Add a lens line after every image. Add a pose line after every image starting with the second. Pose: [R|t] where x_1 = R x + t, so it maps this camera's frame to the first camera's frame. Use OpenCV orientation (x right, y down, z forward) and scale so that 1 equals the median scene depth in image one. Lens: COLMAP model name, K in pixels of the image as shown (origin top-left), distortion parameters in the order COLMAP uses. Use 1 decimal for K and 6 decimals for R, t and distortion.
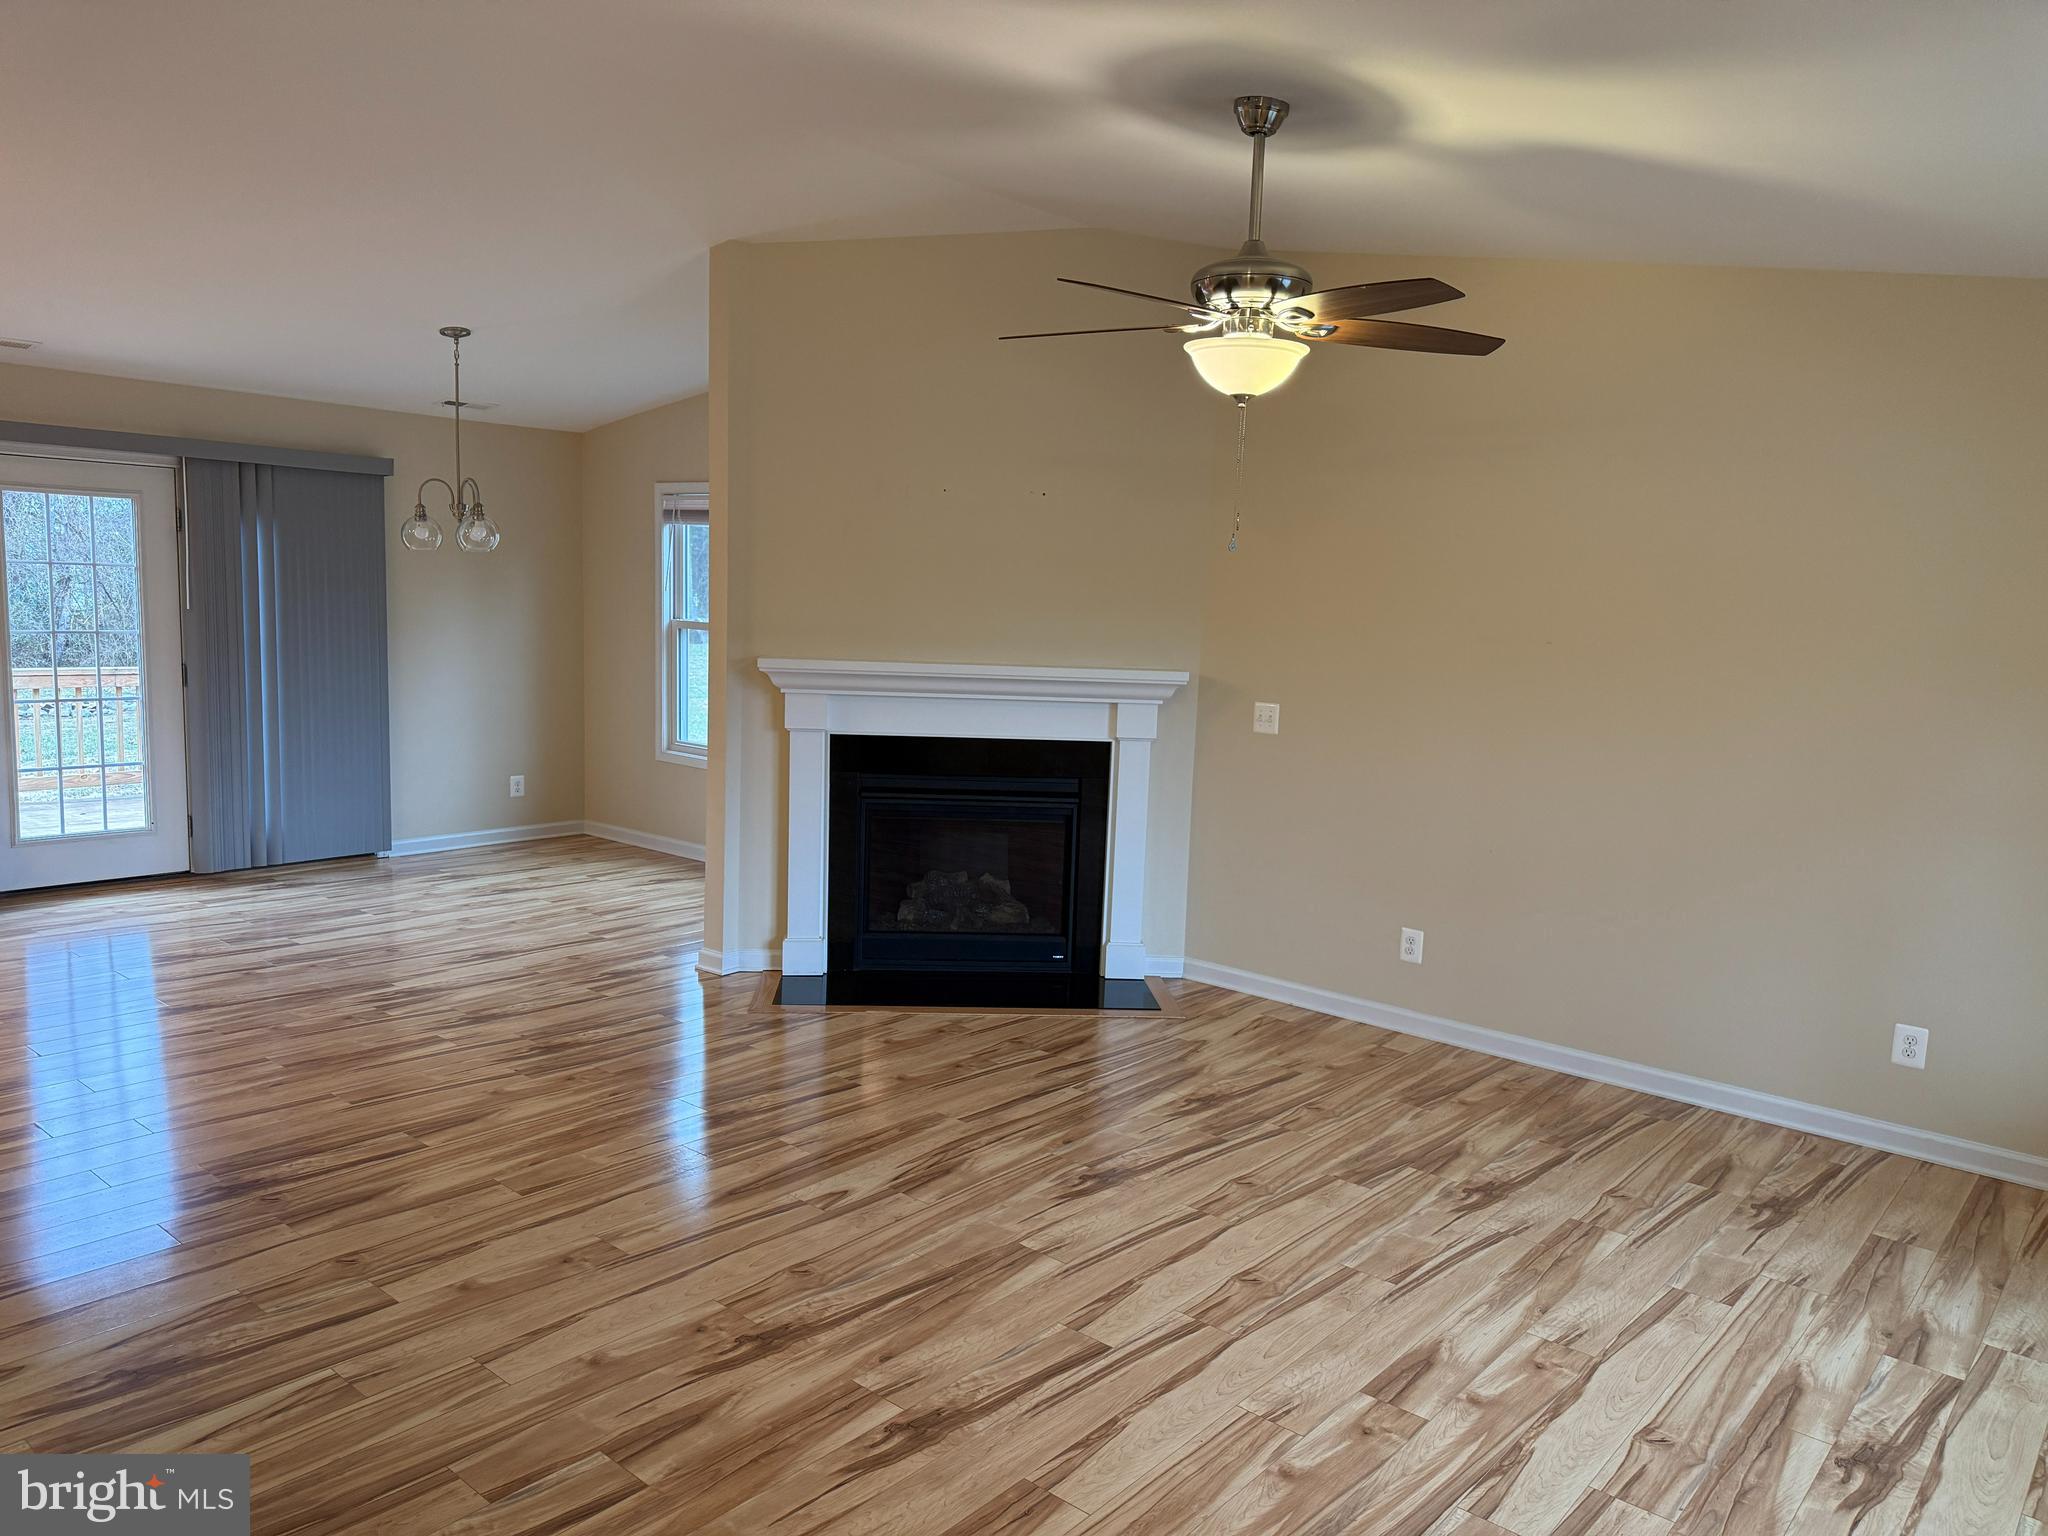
lens RADIAL K [[1433.9, 0, 1024.0], [0, 1433.9, 768.0], [0, 0, 1]] dist [0.119774, -0.198445]
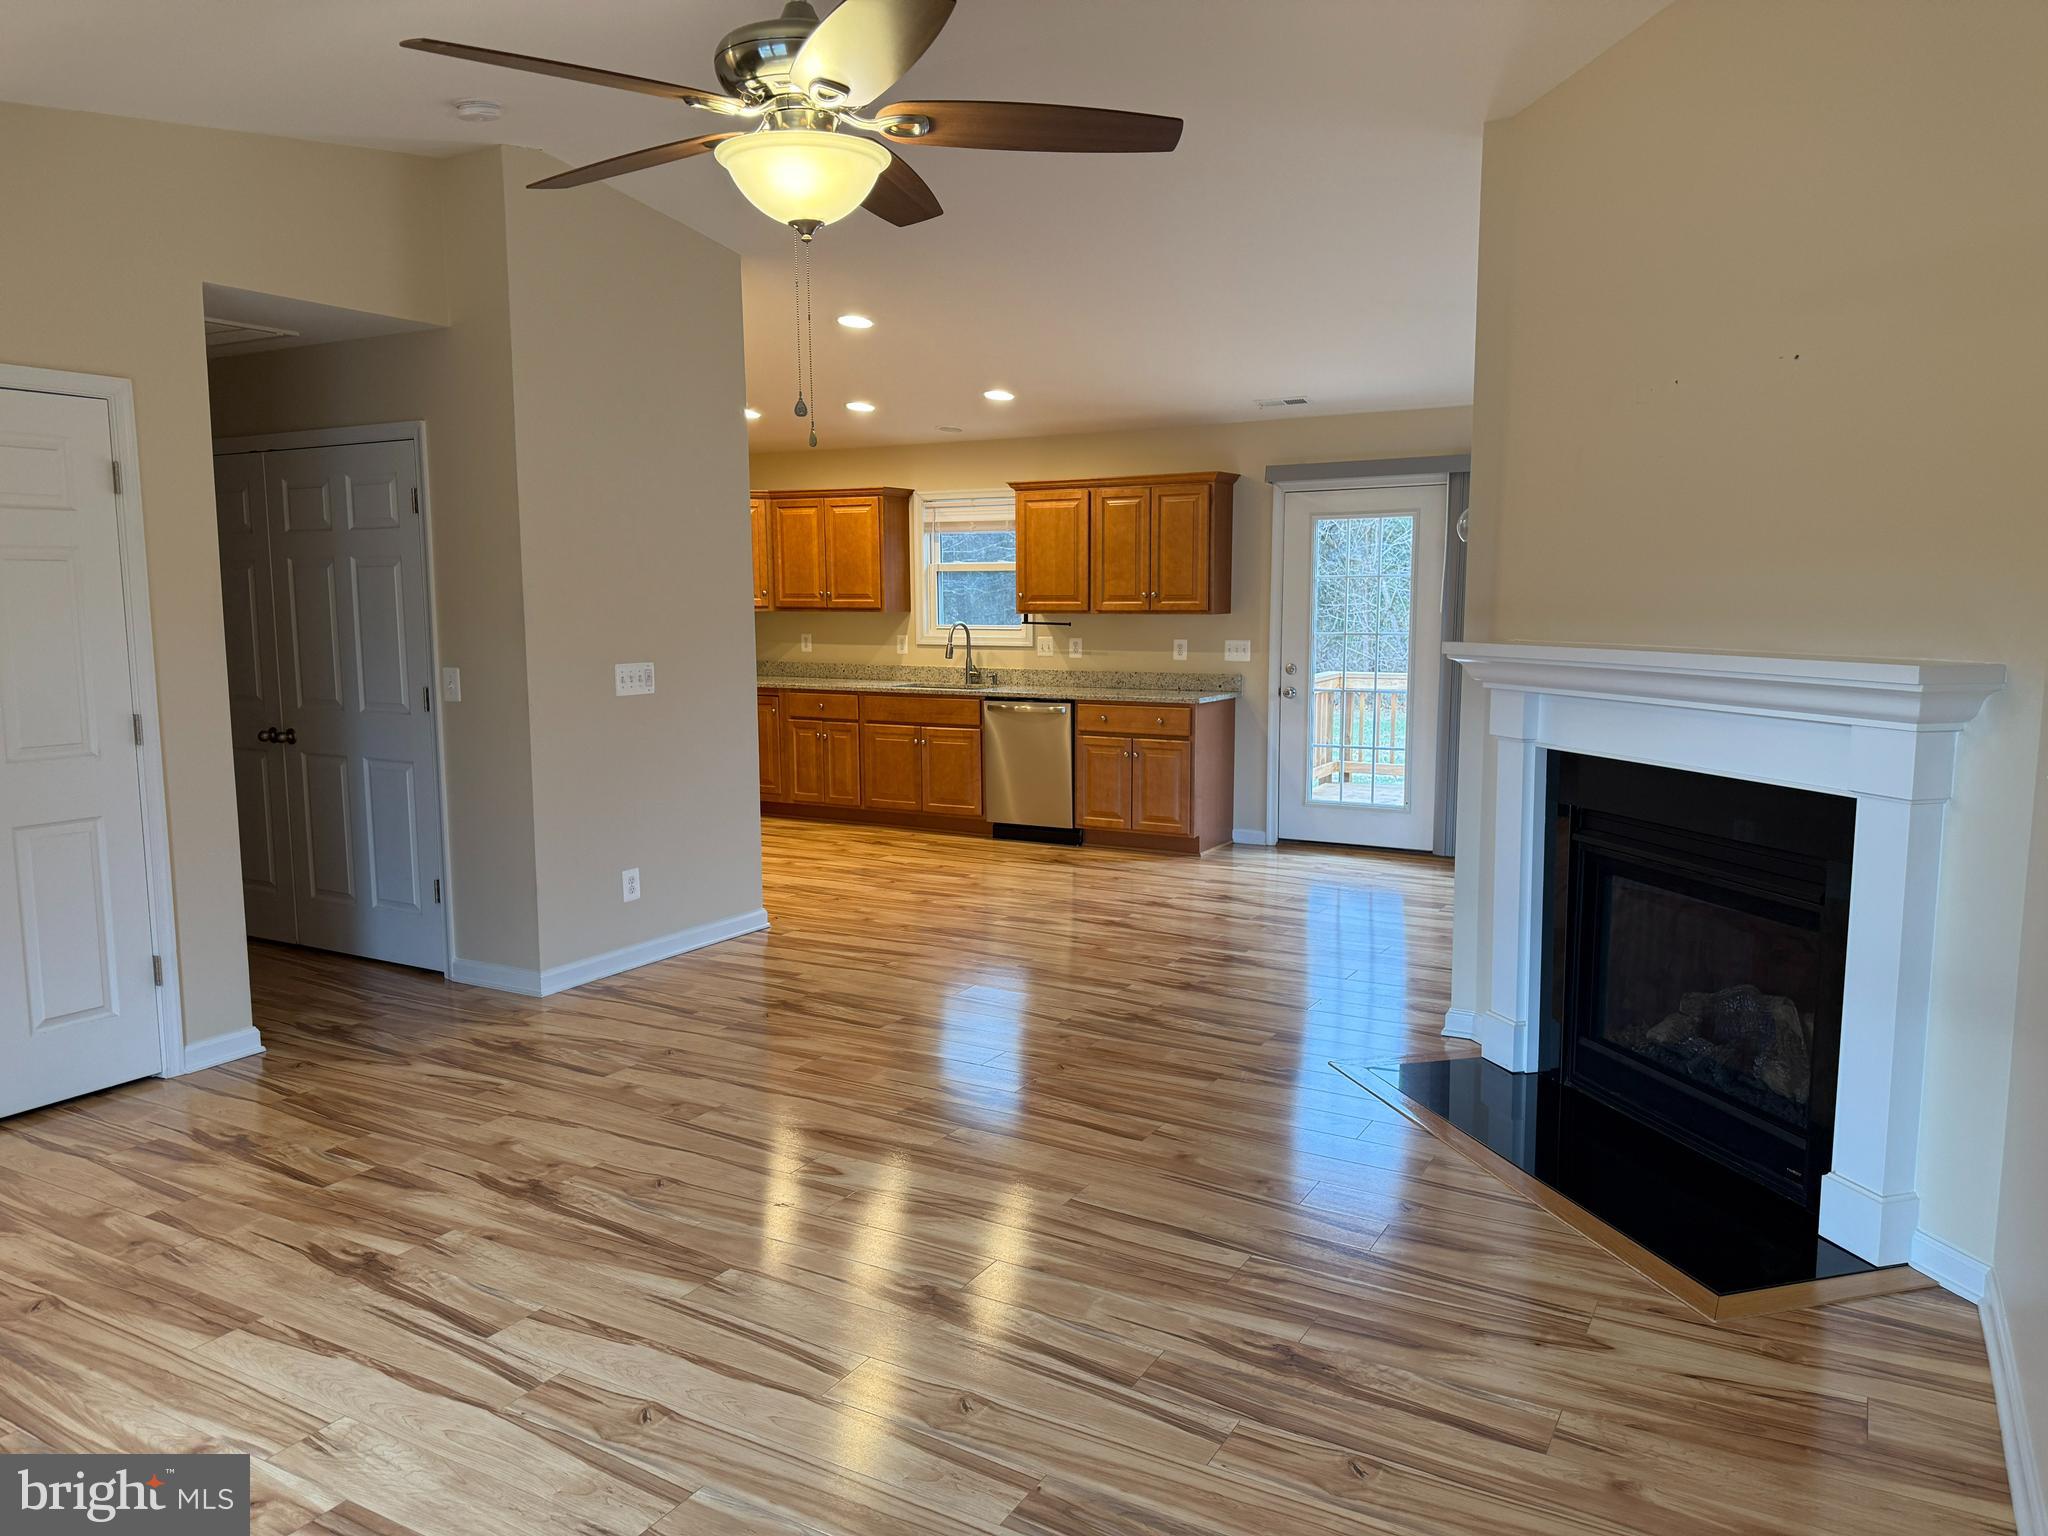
lens RADIAL K [[1433.9, 0, 1024.0], [0, 1433.9, 768.0], [0, 0, 1]] dist [0.119774, -0.198445]
pose [[0.190291, 0.081143, -0.978369, 0.607407], [-0.110236, 0.992042, 0.060837, -0.033941], [0.975519, 0.096275, 0.197722, 0.673341]]
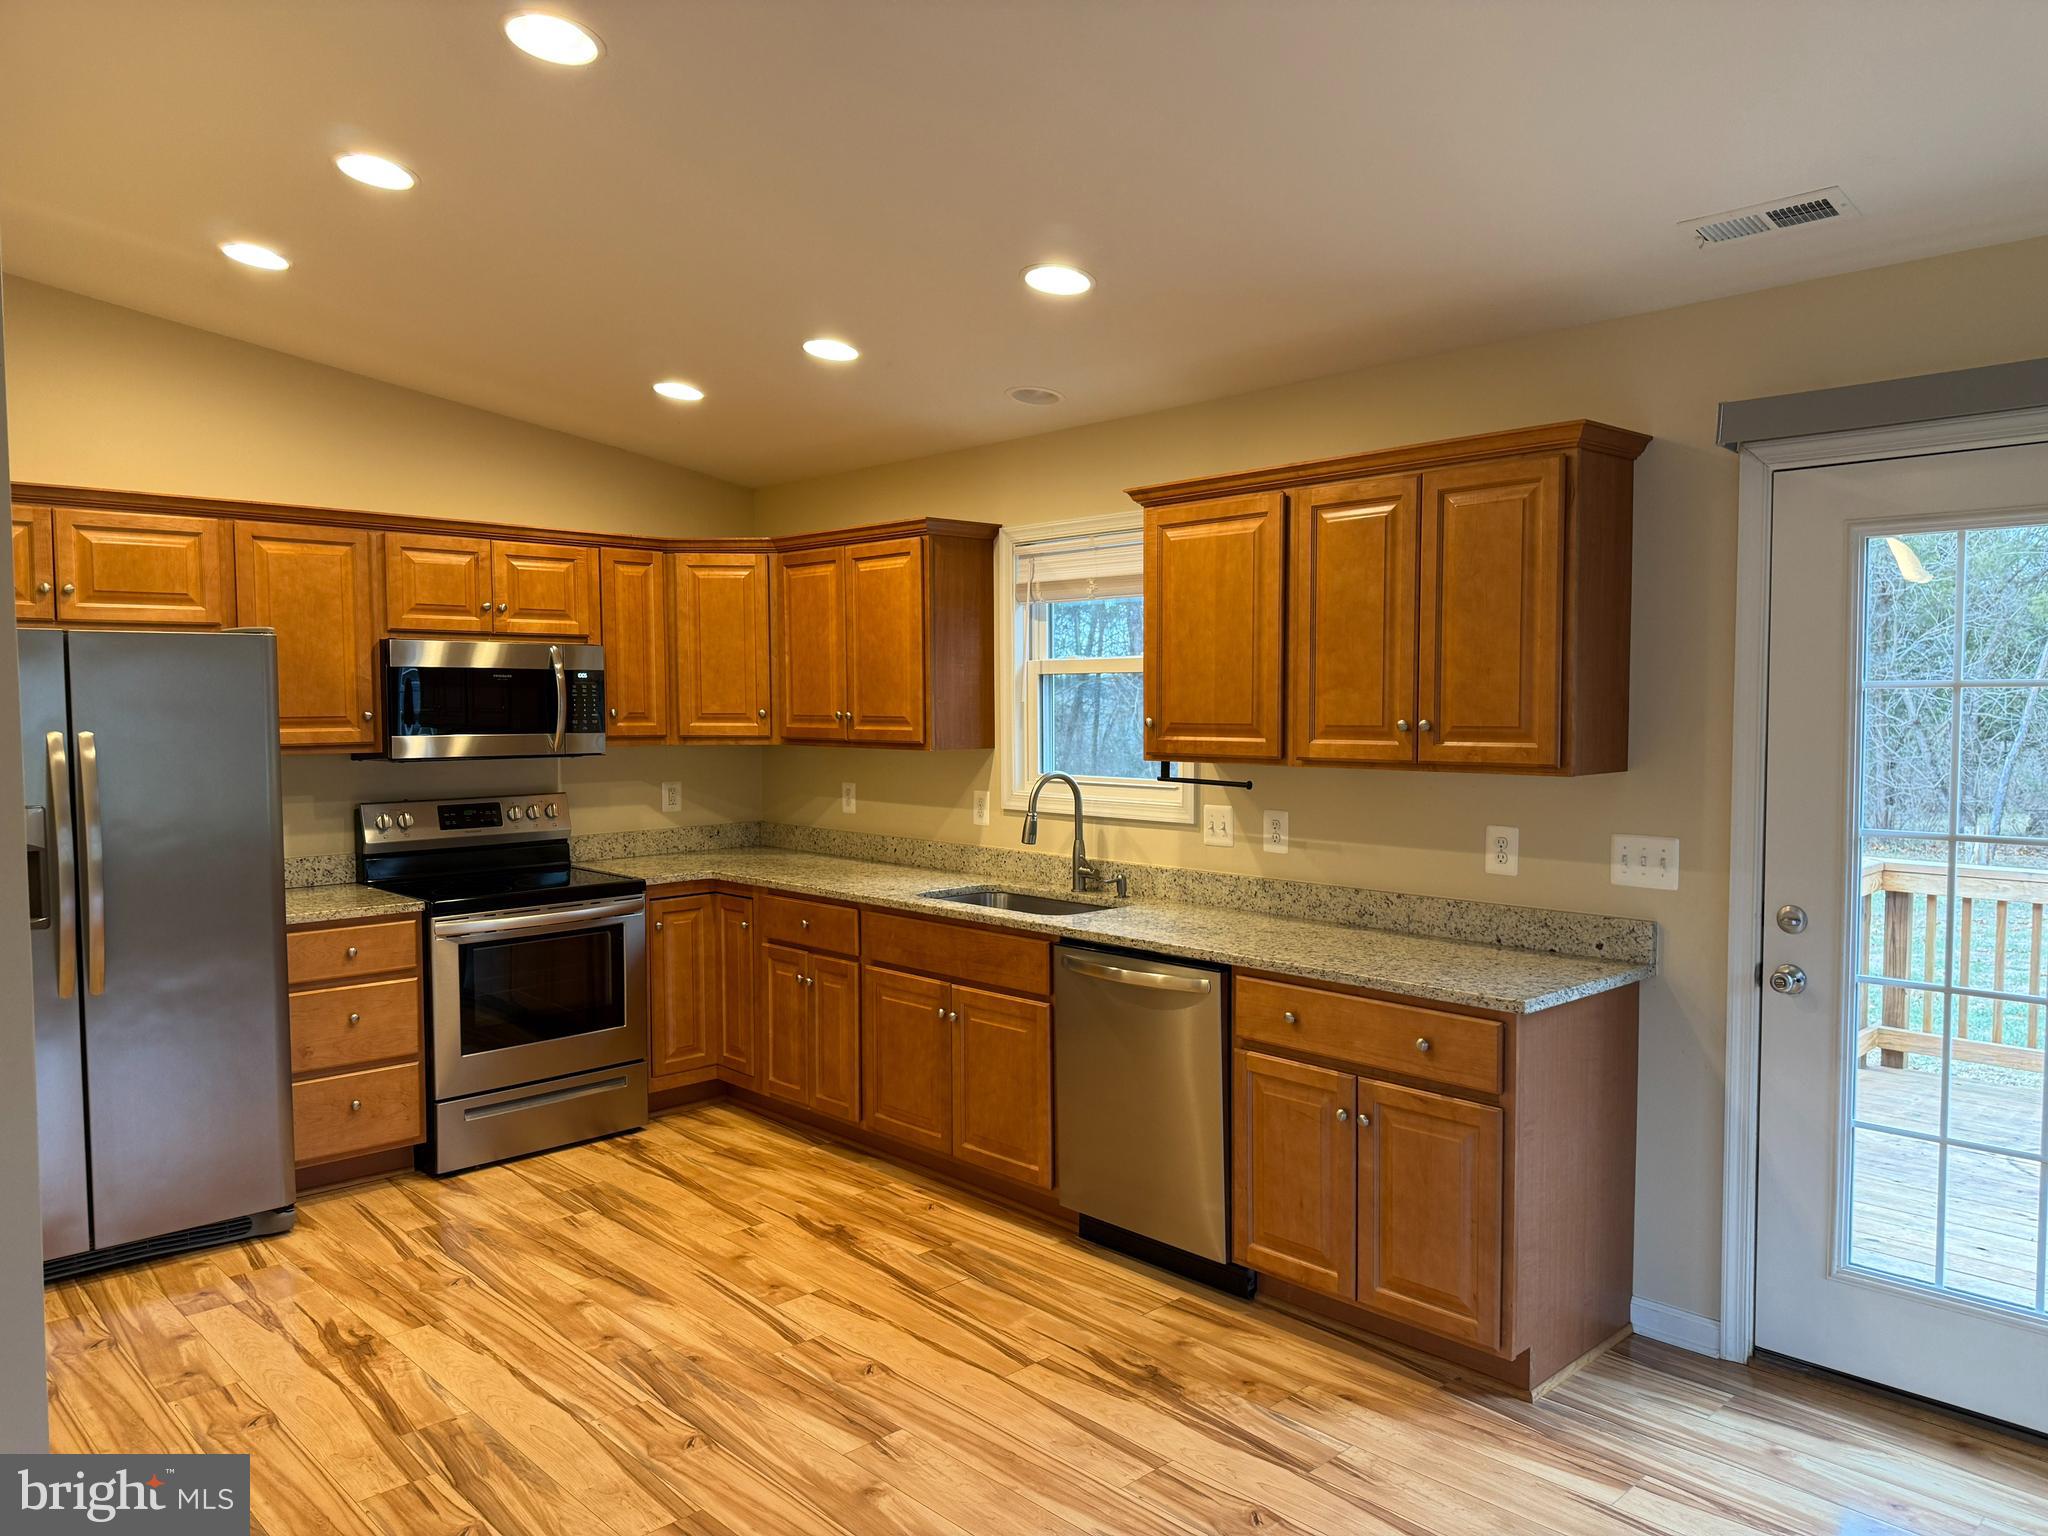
lens RADIAL K [[1433.9, 0, 1024.0], [0, 1433.9, 768.0], [0, 0, 1]] dist [0.119774, -0.198445]
pose [[-0.100939, 0.010500, -0.994837, -0.249554], [-0.123413, 0.992089, 0.022993, -0.116152], [0.987209, 0.125096, -0.098844, 0.994970]]
